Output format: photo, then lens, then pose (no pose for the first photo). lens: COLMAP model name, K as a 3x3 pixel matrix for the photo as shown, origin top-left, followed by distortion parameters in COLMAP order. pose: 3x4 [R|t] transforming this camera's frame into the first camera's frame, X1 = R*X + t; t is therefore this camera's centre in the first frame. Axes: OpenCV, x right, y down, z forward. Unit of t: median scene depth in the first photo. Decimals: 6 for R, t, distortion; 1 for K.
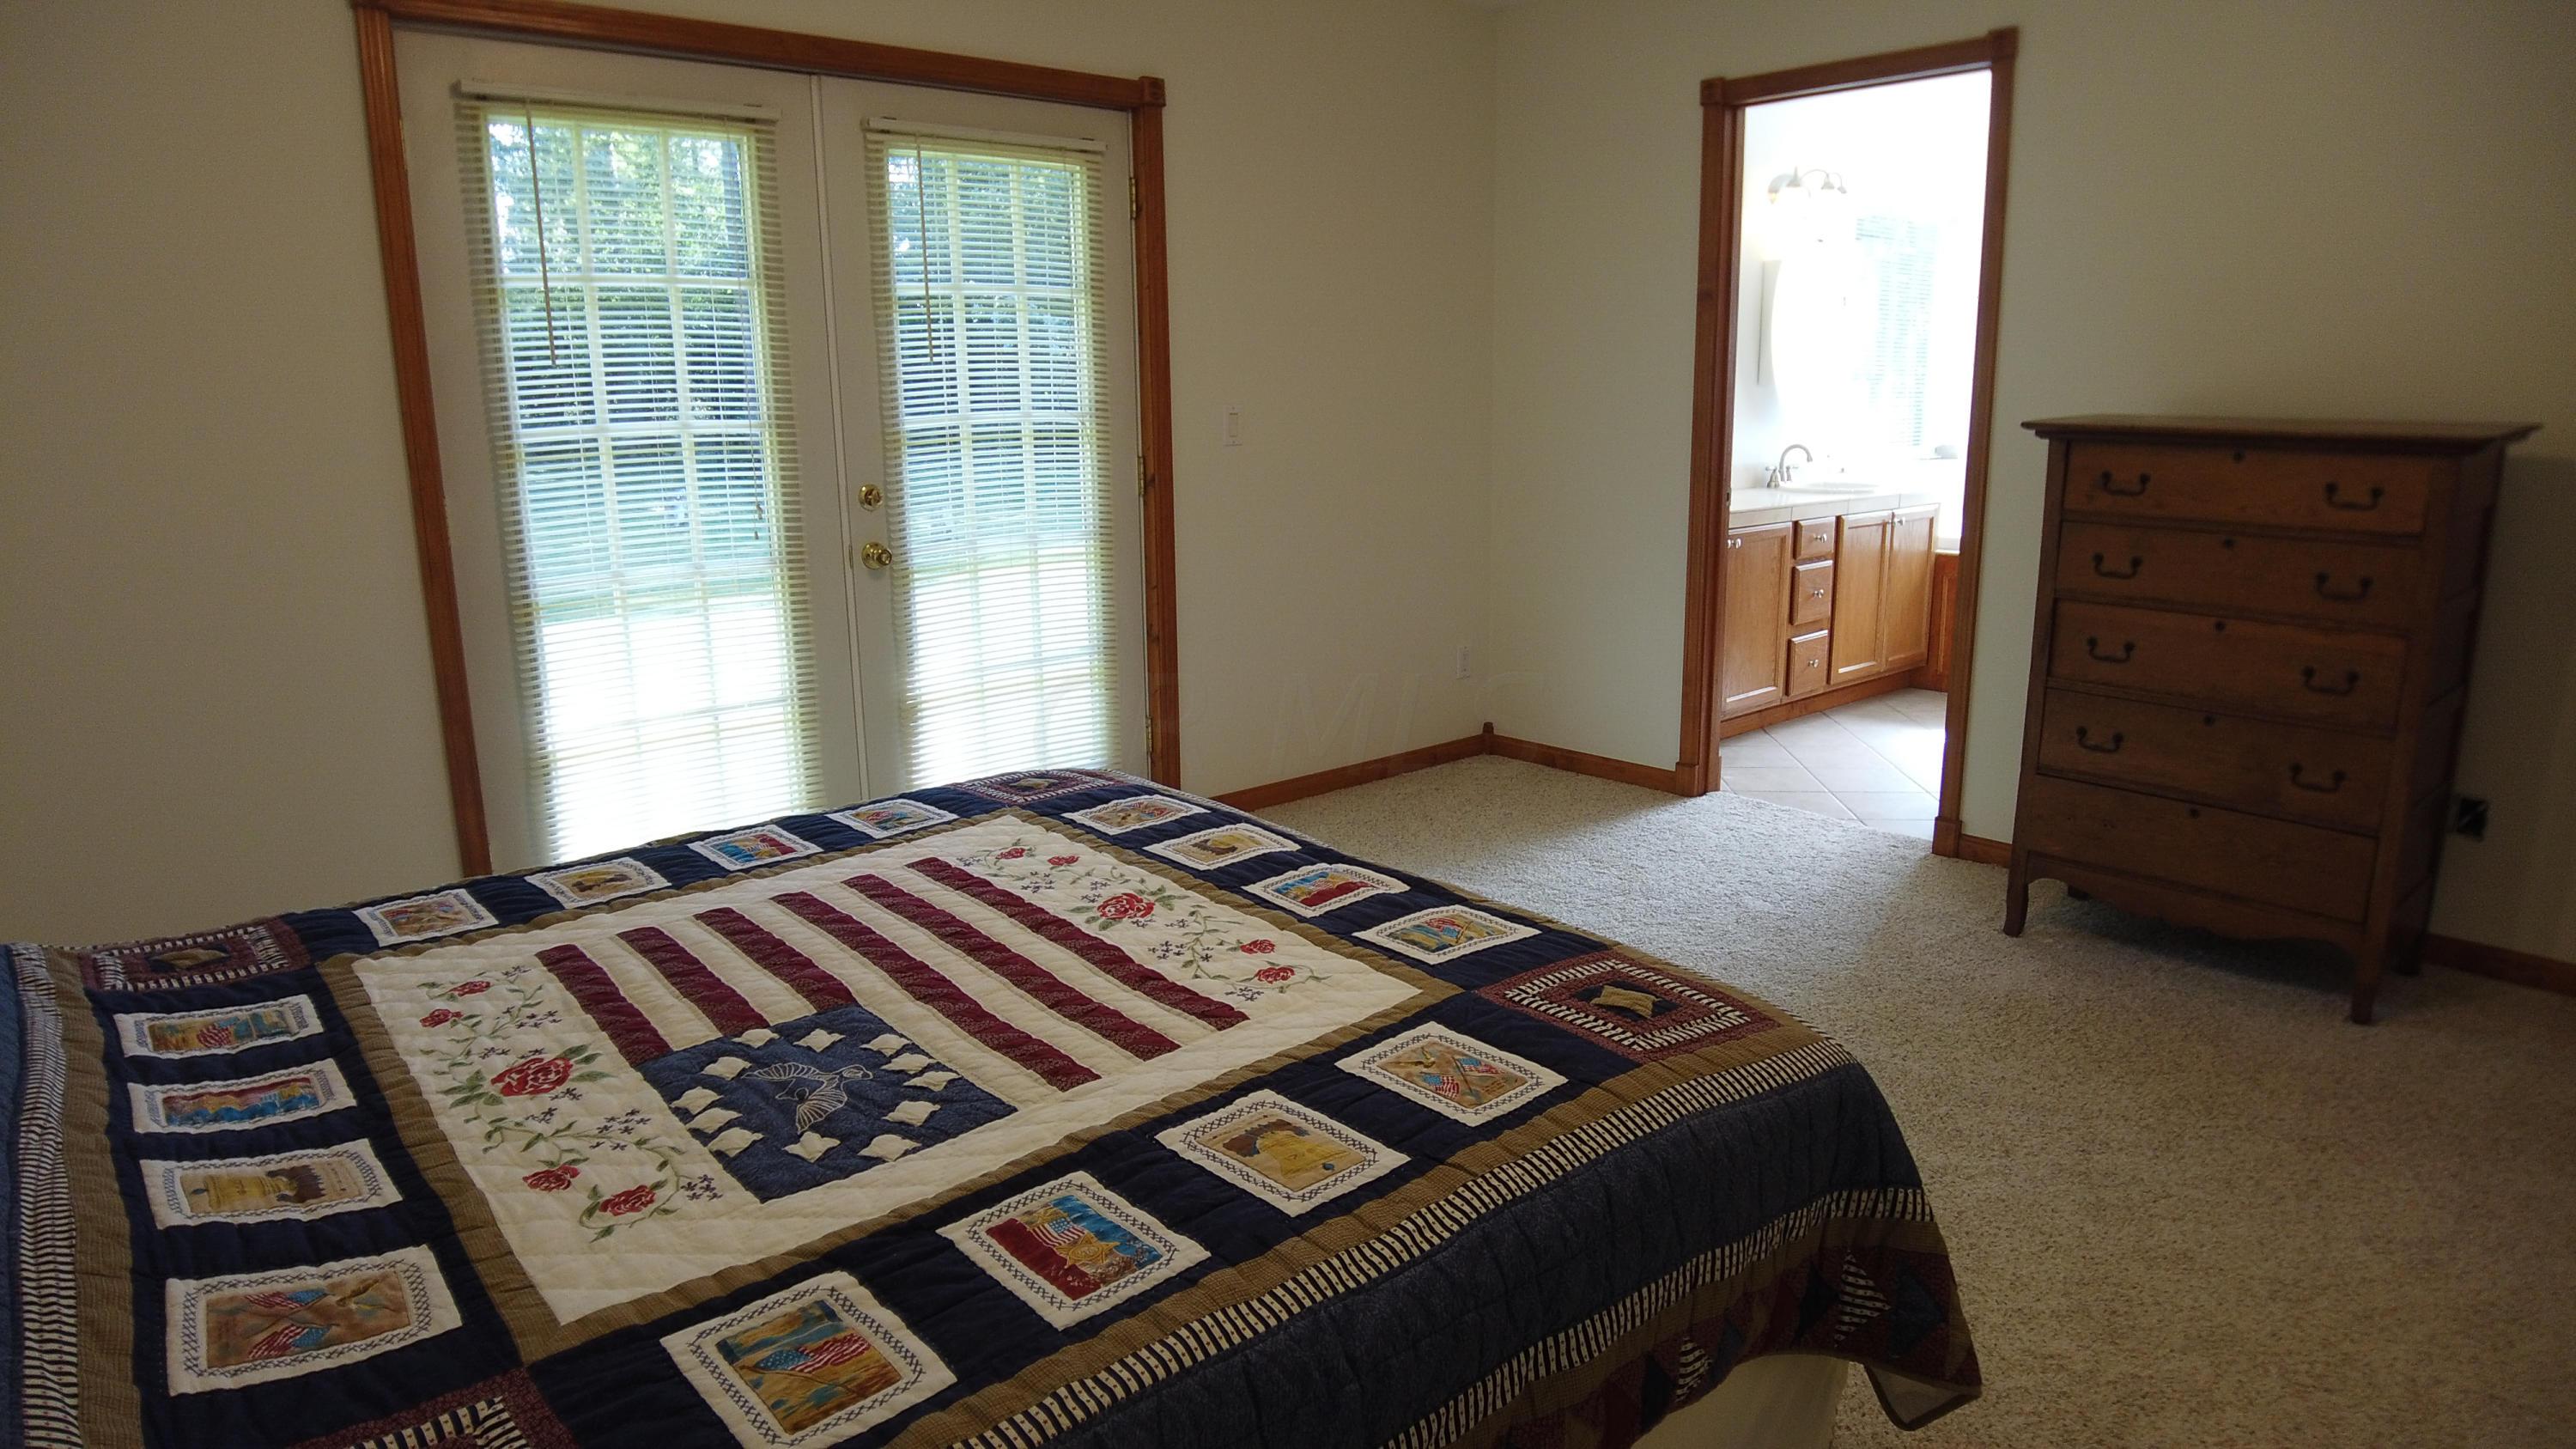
lens RADIAL K [[1505.0, 0, 1279.7], [0, 1505.0, 704.4], [0, 0, 1]] dist [-0.056516, 0.001830]
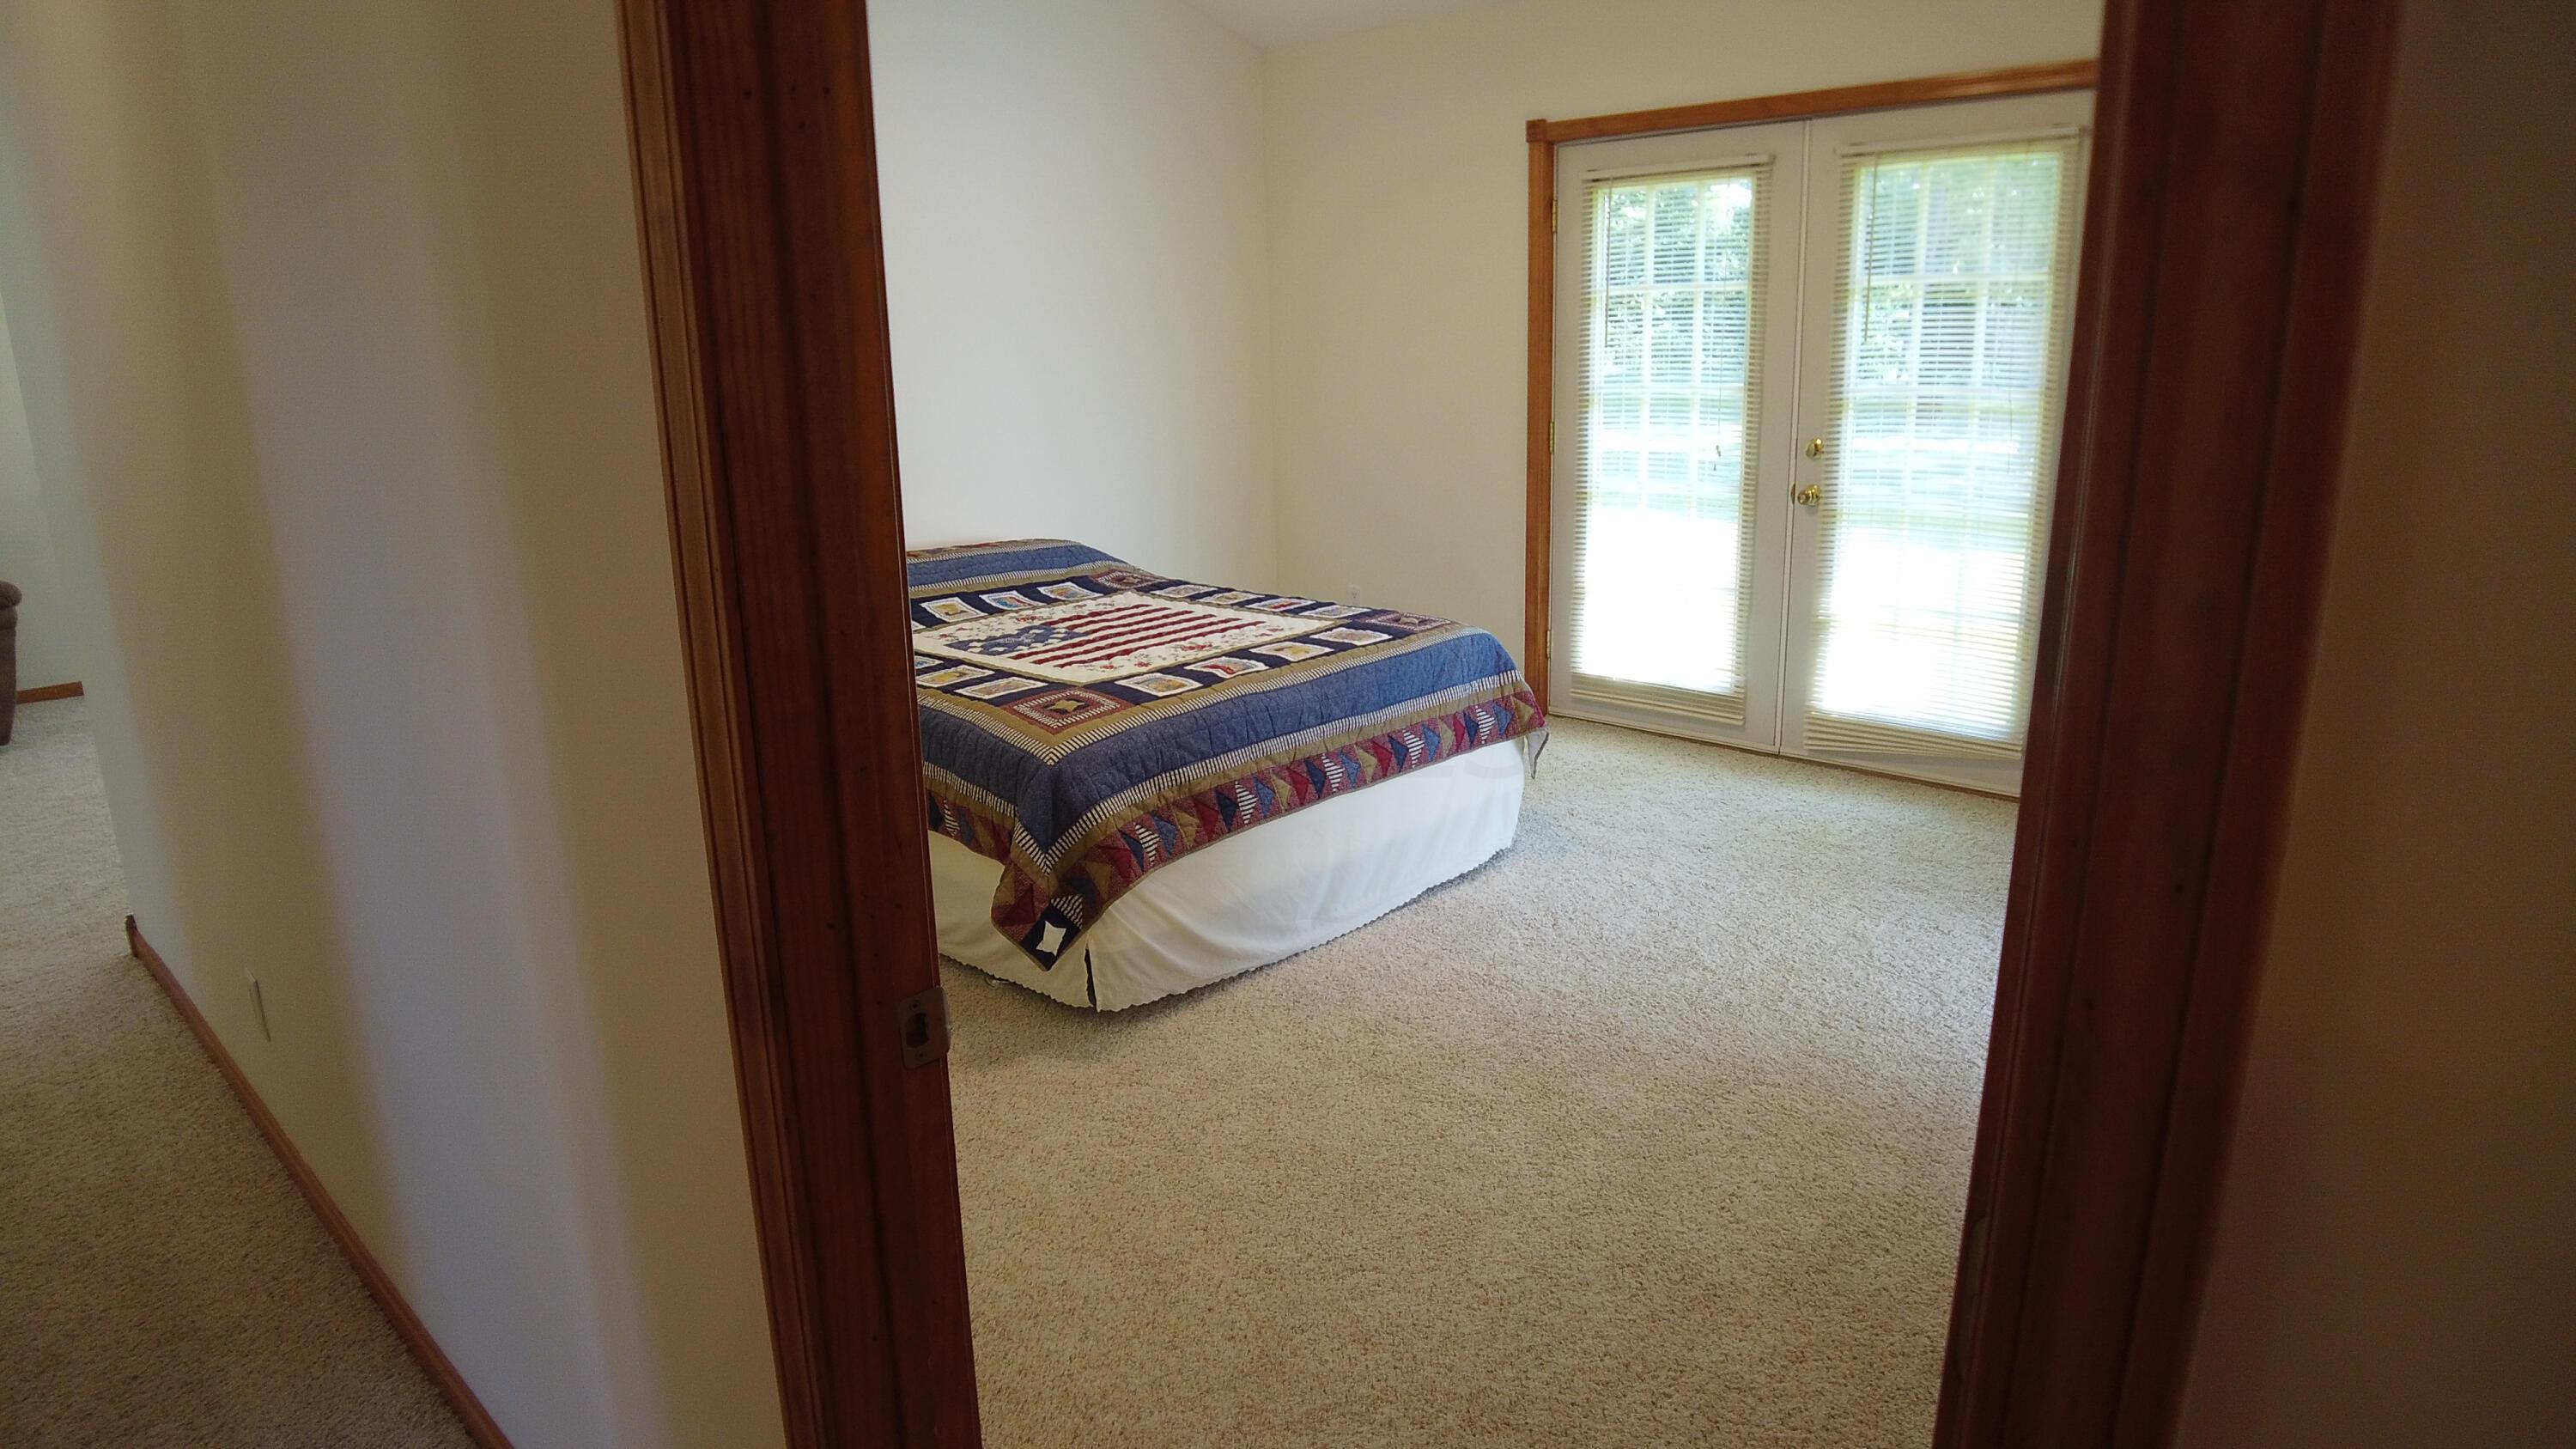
lens RADIAL K [[1505.0, 0, 1284.9], [0, 1505.0, 726.4], [0, 0, 1]] dist [-0.056516, 0.001830]
pose [[0.077929, 0.263682, -0.961457, 1.828763], [-0.178454, 0.952503, 0.246763, -0.279517], [0.980857, 0.152346, 0.121283, 0.844120]]
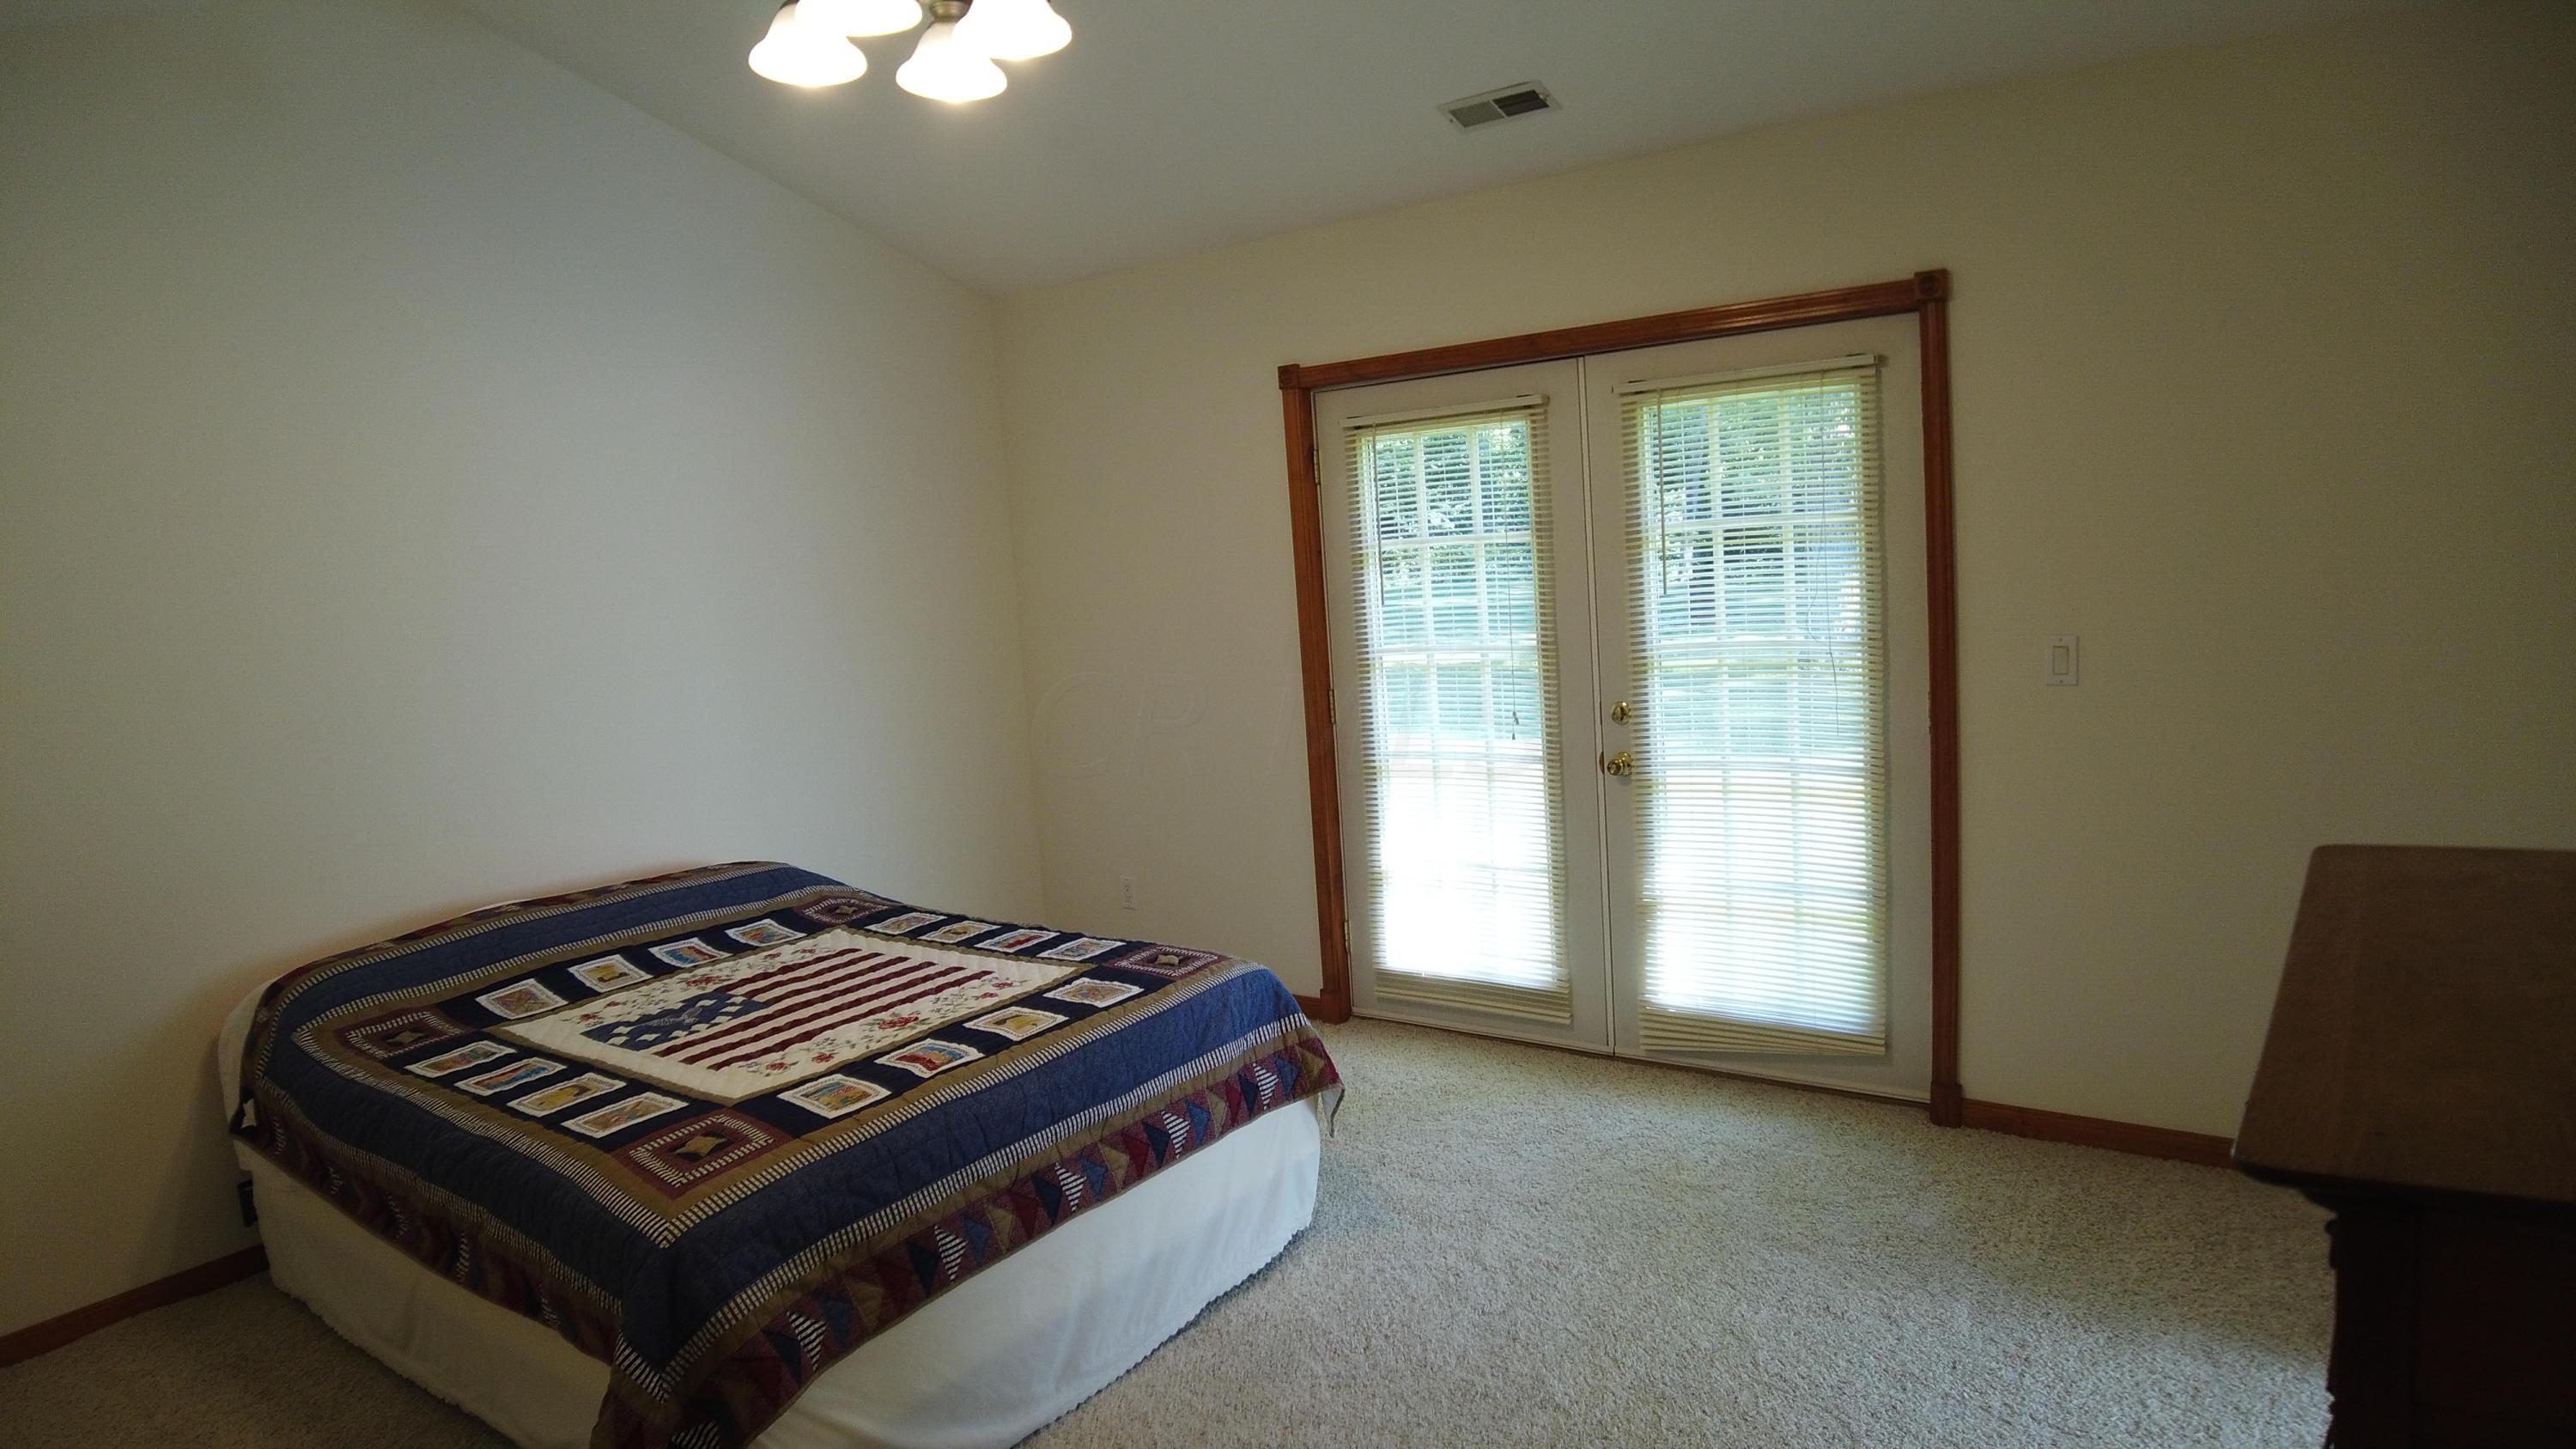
lens RADIAL K [[1505.0, 0, 1291.7], [0, 1505.0, 728.2], [0, 0, 1]] dist [-0.056516, 0.001830]
pose [[0.209364, 0.117298, -0.970777, 1.468300], [-0.136722, 0.986538, 0.089716, -0.369943], [0.968232, 0.113943, 0.222583, 0.967765]]
